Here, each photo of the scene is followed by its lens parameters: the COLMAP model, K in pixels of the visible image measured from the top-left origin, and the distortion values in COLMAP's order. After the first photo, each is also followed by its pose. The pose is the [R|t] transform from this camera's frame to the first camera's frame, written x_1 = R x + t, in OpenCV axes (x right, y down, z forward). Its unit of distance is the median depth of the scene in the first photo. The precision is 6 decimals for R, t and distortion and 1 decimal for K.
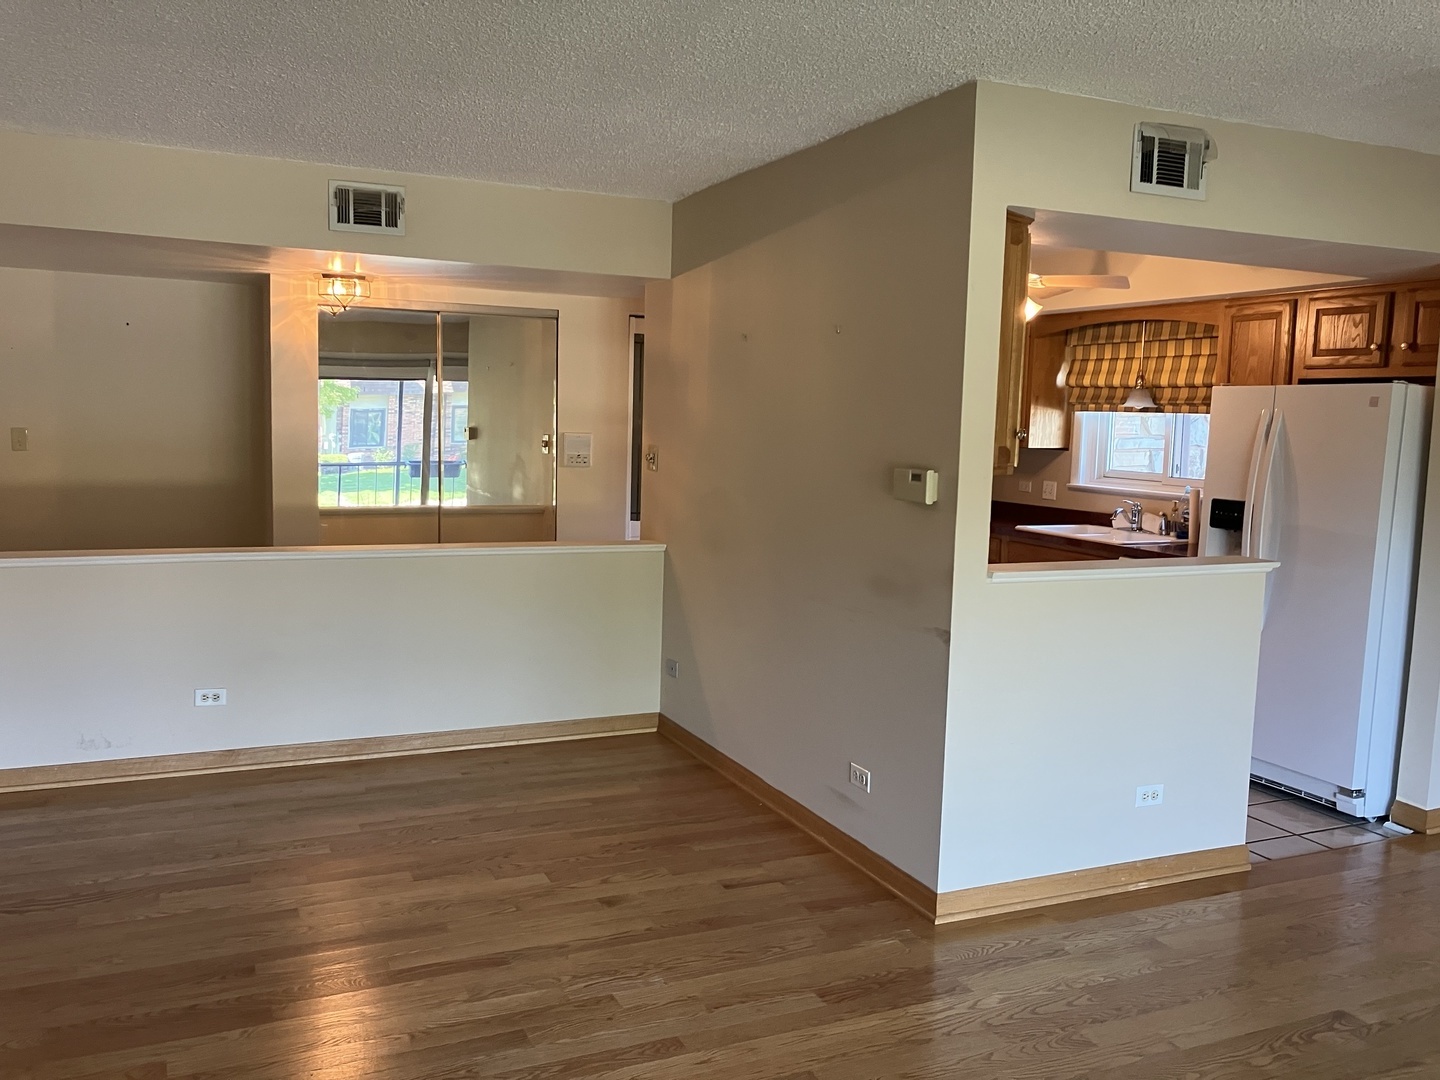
lens RADIAL K [[1189.9, 0, 714.7], [0, 1189.9, 521.8], [0, 0, 1]] dist [0.002774, 0.004453]
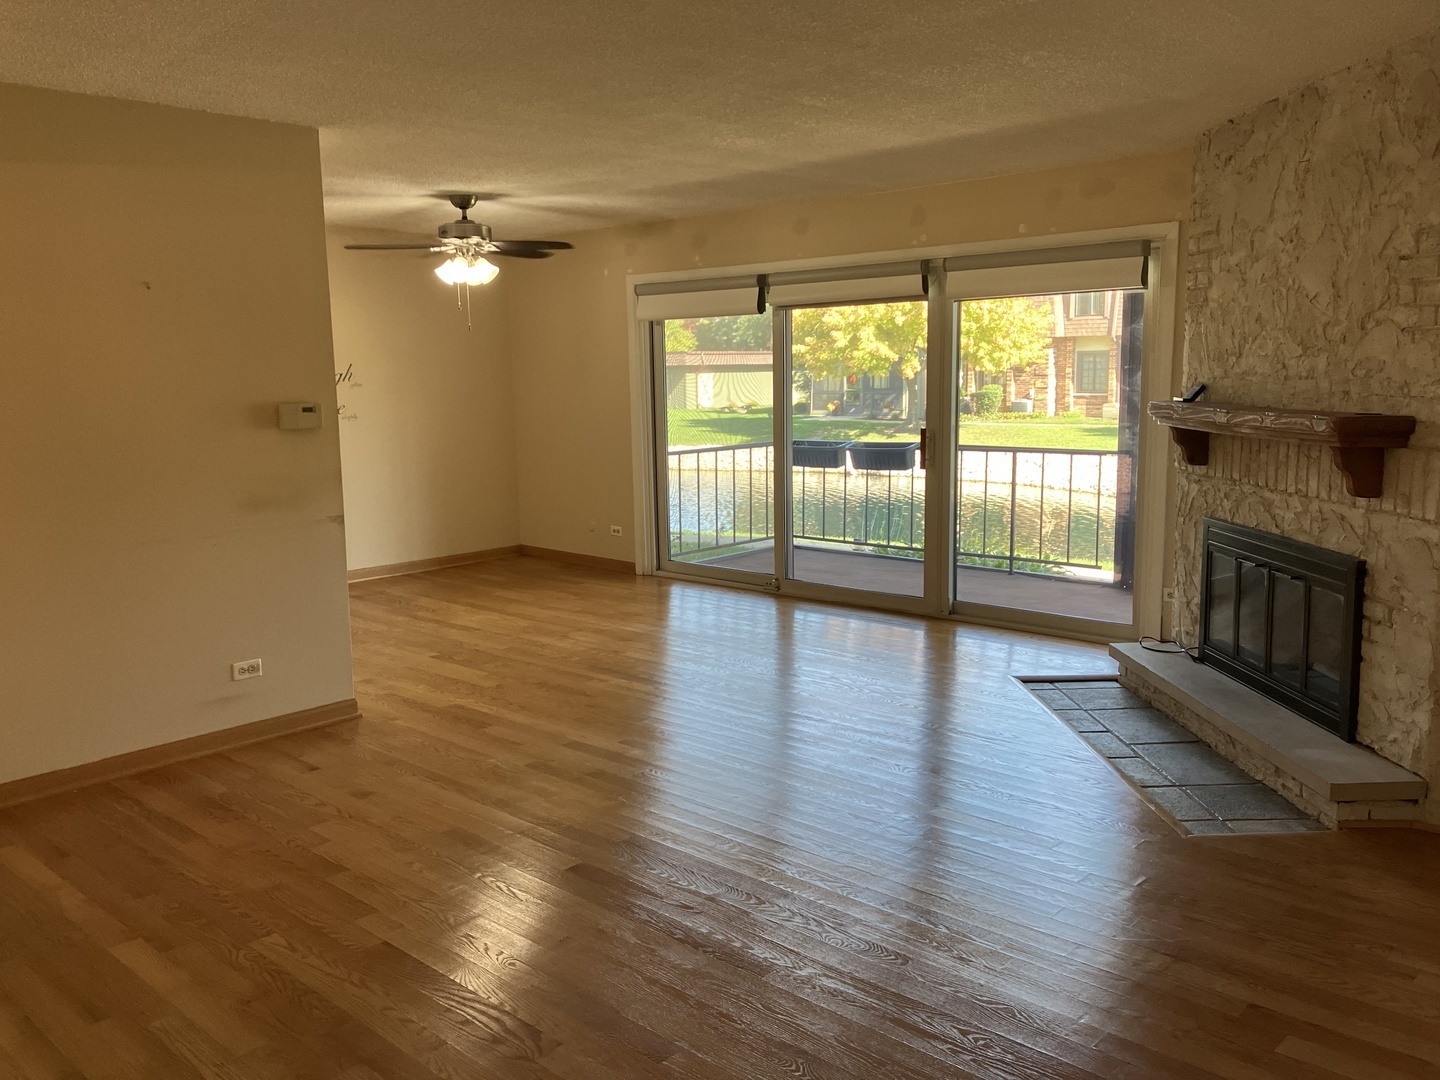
lens RADIAL K [[1166.3, 0, 720.0], [0, 1166.3, 540.0], [0, 0, 1]] dist [-0.000717, -0.003760]
pose [[-0.395110, -0.161887, 0.904257, -1.577419], [0.083324, 0.973976, 0.210777, -0.169801], [-0.914847, 0.158626, -0.371339, 1.399858]]
